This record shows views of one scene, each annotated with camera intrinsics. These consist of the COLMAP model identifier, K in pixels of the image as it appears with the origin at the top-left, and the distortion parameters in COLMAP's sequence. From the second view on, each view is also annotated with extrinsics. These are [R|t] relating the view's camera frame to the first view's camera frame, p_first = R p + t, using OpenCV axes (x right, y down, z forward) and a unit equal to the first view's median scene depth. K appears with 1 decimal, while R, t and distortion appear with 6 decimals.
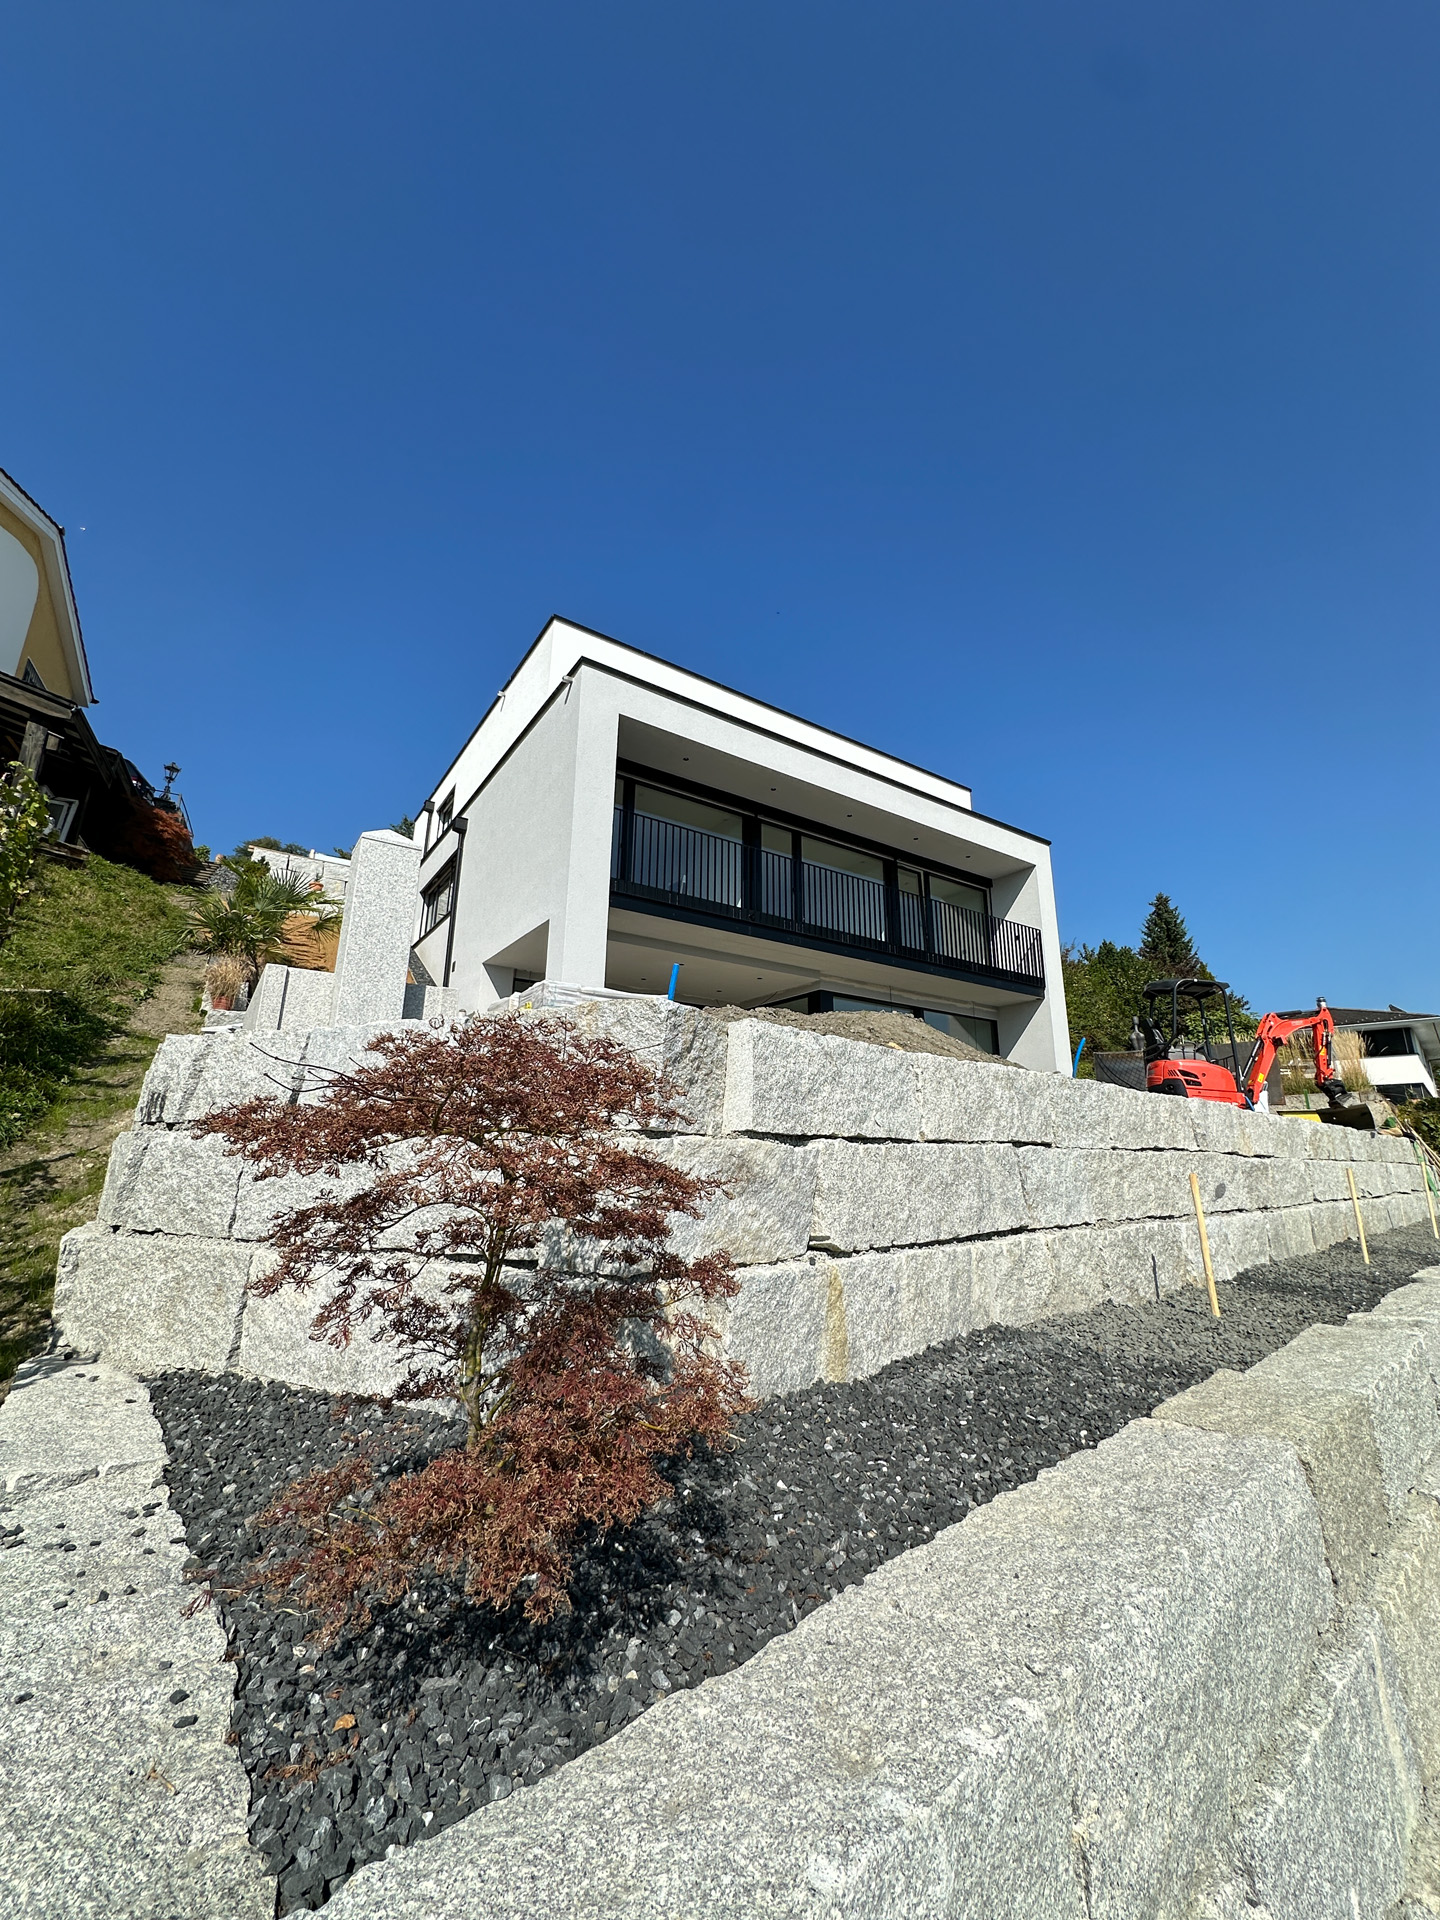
lens RADIAL K [[775.0, 0, 726.6], [0, 775.0, 952.5], [0, 0, 1]] dist [0.000776, 0.000003]
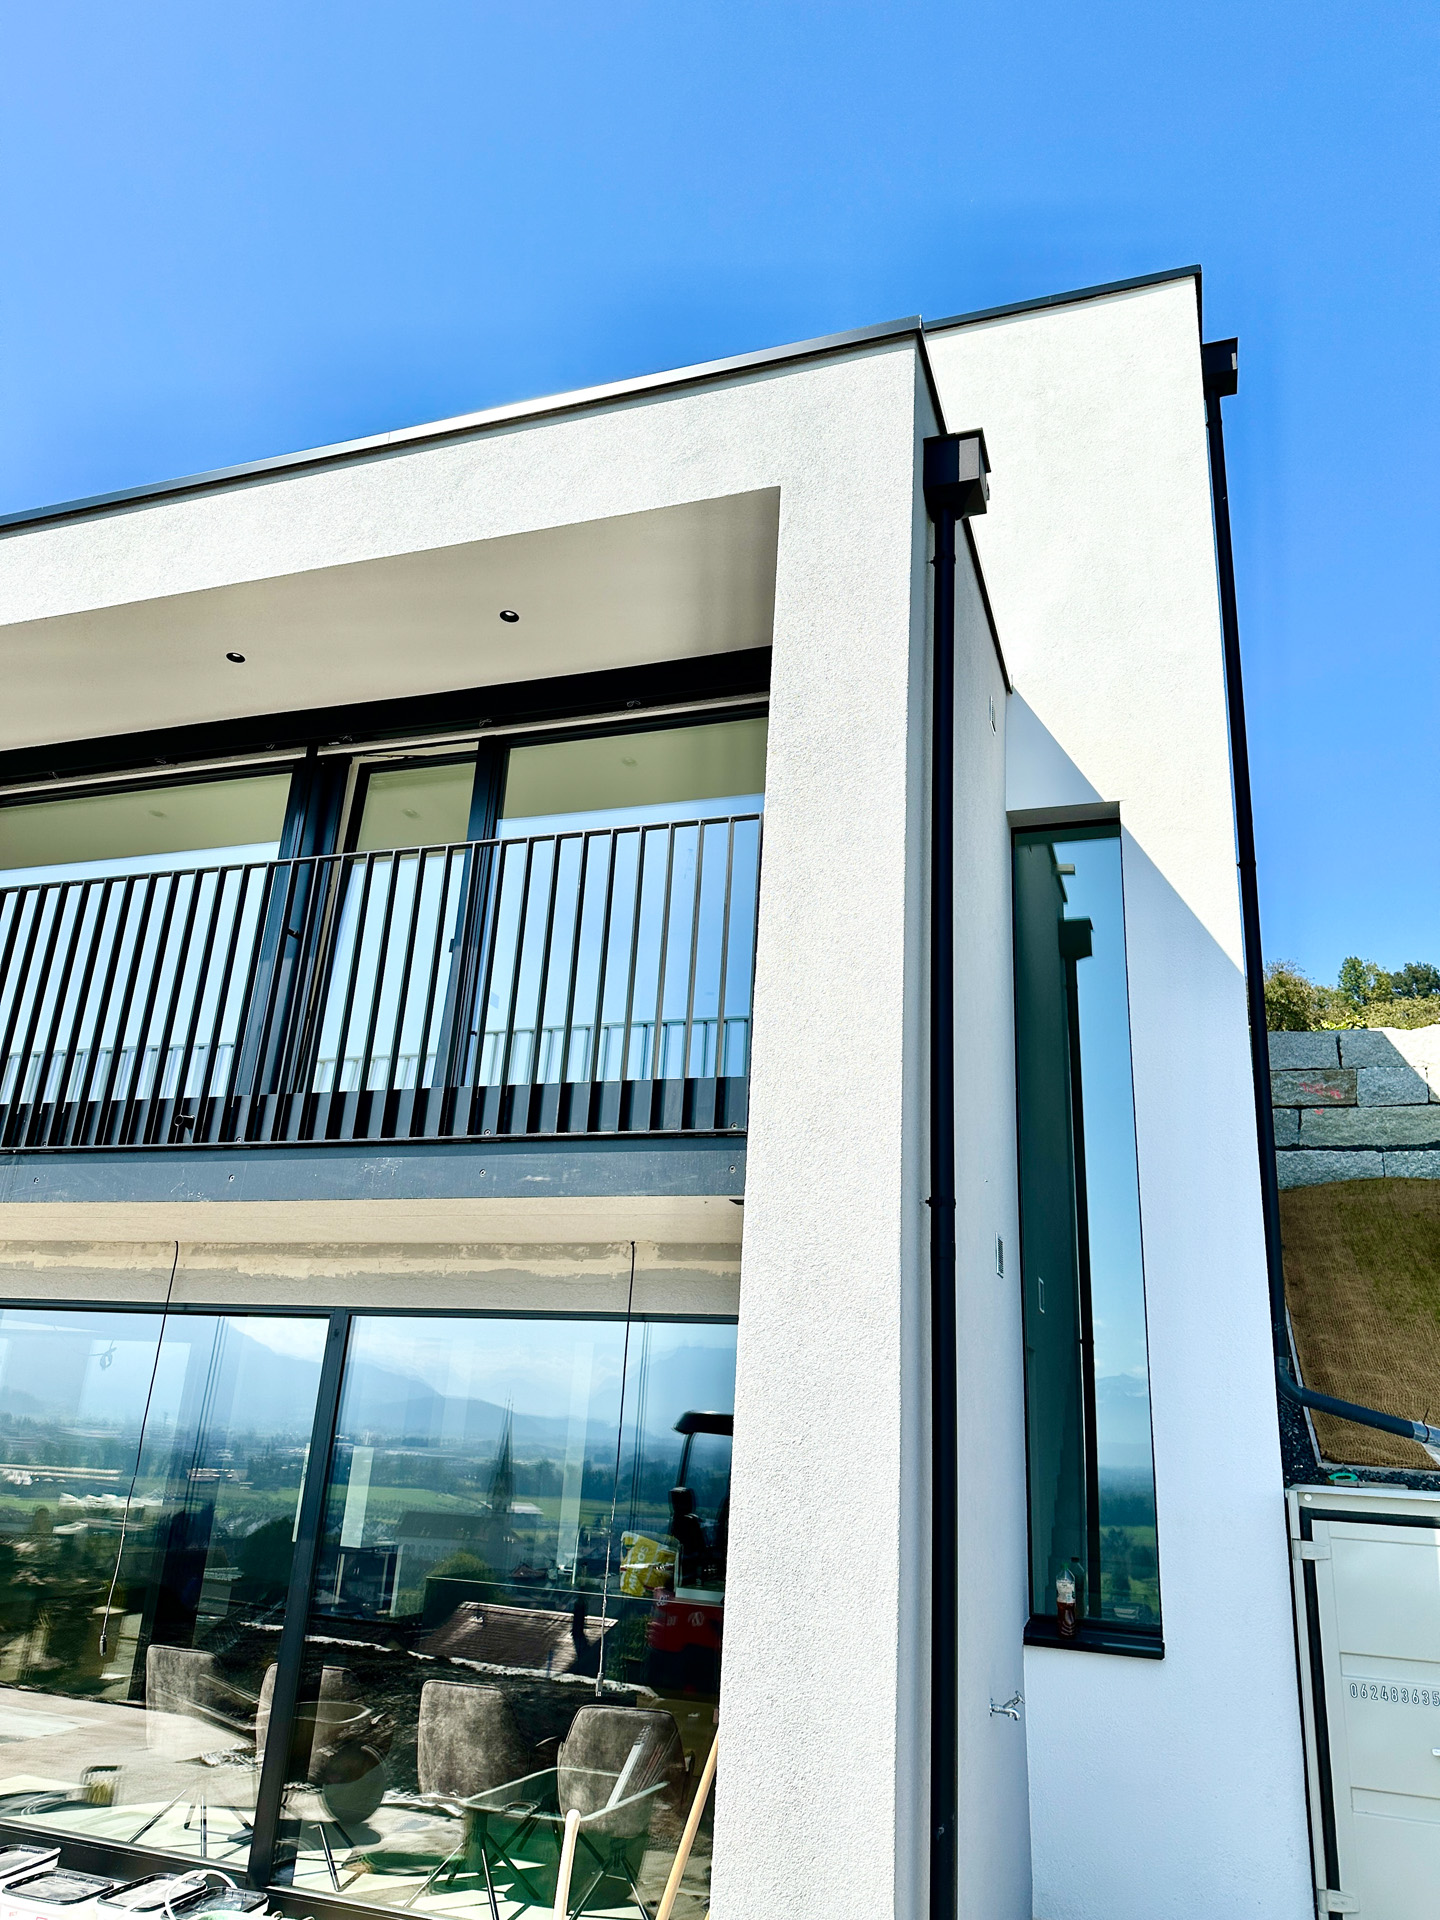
lens RADIAL K [[1351.8, 0, 720.0], [0, 1351.8, 960.0], [0, 0, 1]] dist [0.093184, -0.121537]
pose [[0.595566, -0.255453, -0.761607, 0.644502], [0.158435, 0.966821, -0.200391, 0.068561], [0.787527, -0.001319, 0.616278, 0.818598]]
